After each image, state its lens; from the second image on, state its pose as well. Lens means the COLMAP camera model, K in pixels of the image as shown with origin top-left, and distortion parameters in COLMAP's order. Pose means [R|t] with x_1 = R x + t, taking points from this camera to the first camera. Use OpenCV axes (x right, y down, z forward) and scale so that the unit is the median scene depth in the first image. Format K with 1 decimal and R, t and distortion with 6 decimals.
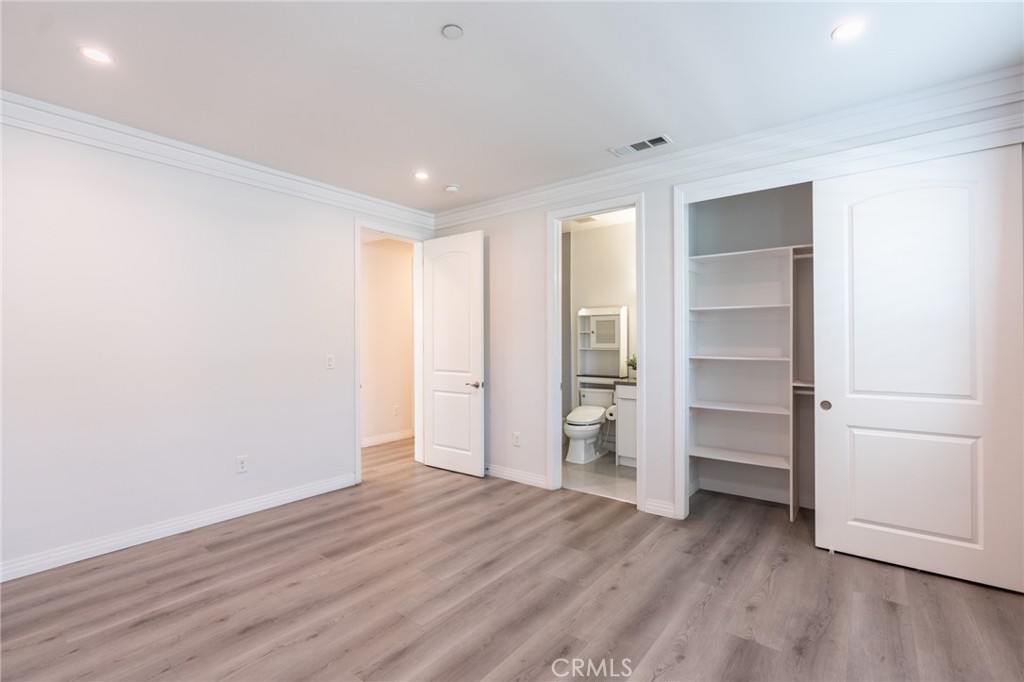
lens RADIAL K [[455.3, 0, 509.0], [0, 455.3, 340.7], [0, 0, 1]] dist [-0.021252, 0.007749]
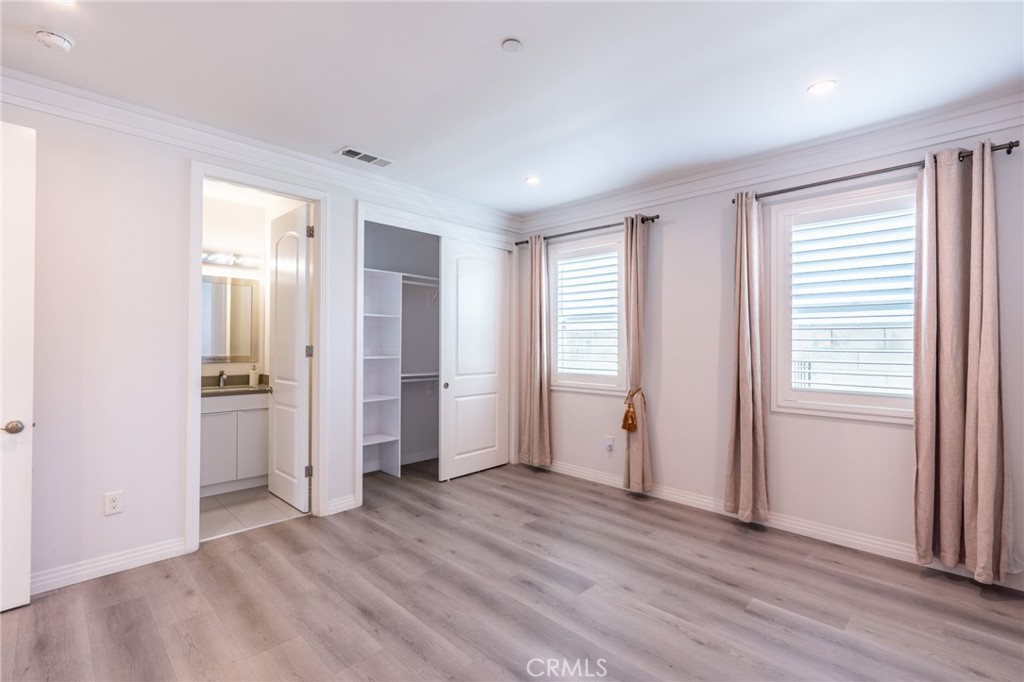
lens RADIAL K [[455.3, 0, 509.0], [0, 455.3, 340.7], [0, 0, 1]] dist [-0.021252, 0.007749]
pose [[0.104899, 0.010130, 0.994431, -0.676619], [-0.002984, 0.999947, -0.009872, 0.004638], [-0.994478, -0.001932, 0.104924, 0.527418]]
